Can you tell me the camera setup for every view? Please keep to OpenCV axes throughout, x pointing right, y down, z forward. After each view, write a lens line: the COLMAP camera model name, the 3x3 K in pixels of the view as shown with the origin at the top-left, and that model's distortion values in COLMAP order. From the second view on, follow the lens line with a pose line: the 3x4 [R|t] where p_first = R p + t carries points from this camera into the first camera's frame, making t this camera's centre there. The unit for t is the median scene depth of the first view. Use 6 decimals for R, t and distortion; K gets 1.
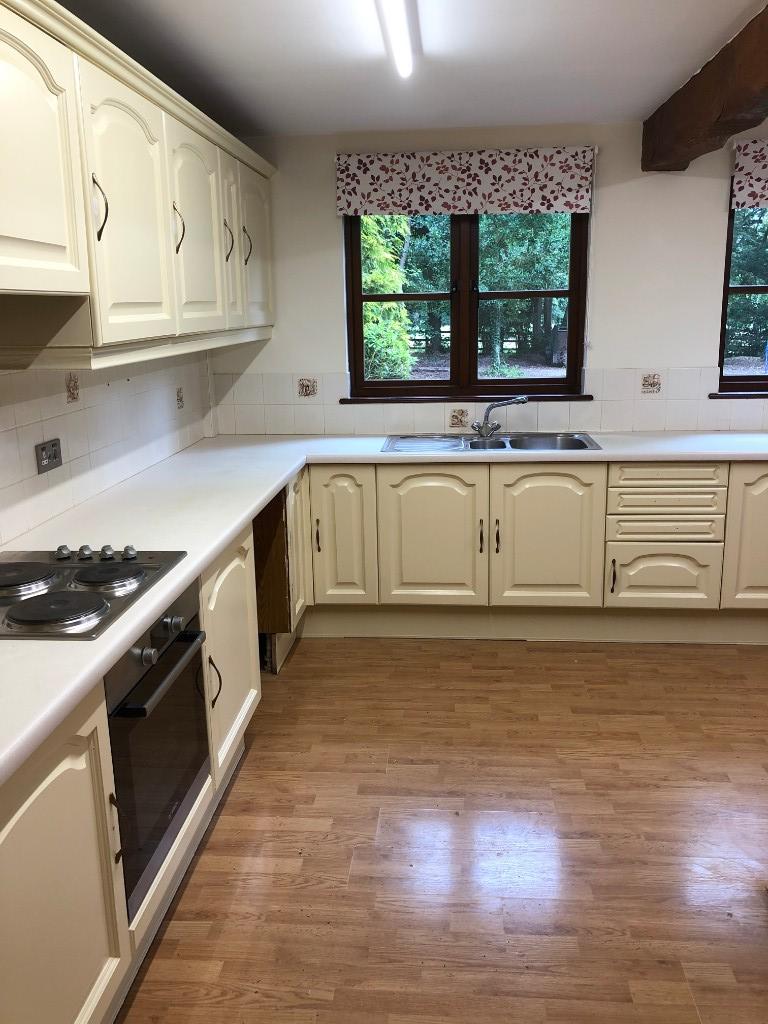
lens RADIAL K [[858.4, 0, 380.4], [0, 858.4, 508.7], [0, 0, 1]] dist [0.036229, -0.040804]
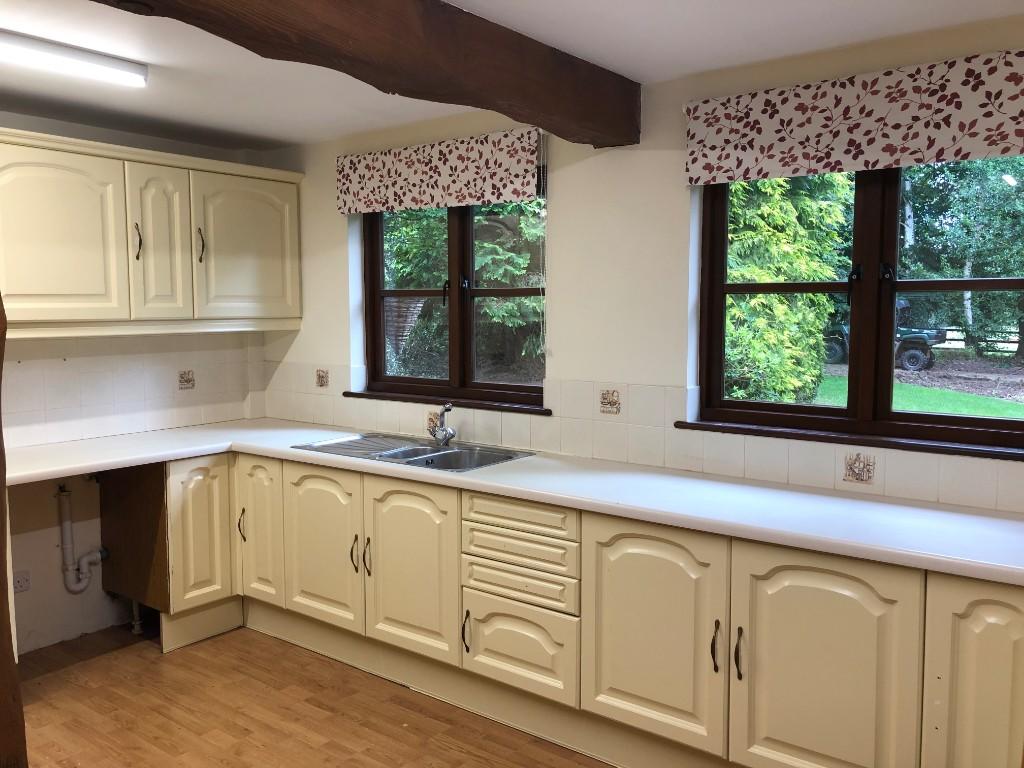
lens RADIAL K [[858.4, 0, 508.9], [0, 858.4, 381.9], [0, 0, 1]] dist [0.036229, -0.040804]
pose [[0.832620, 0.066663, -0.549818, 0.709754], [-0.140865, 0.985573, -0.093823, -0.079855], [0.535632, 0.155569, 0.829998, 0.302728]]
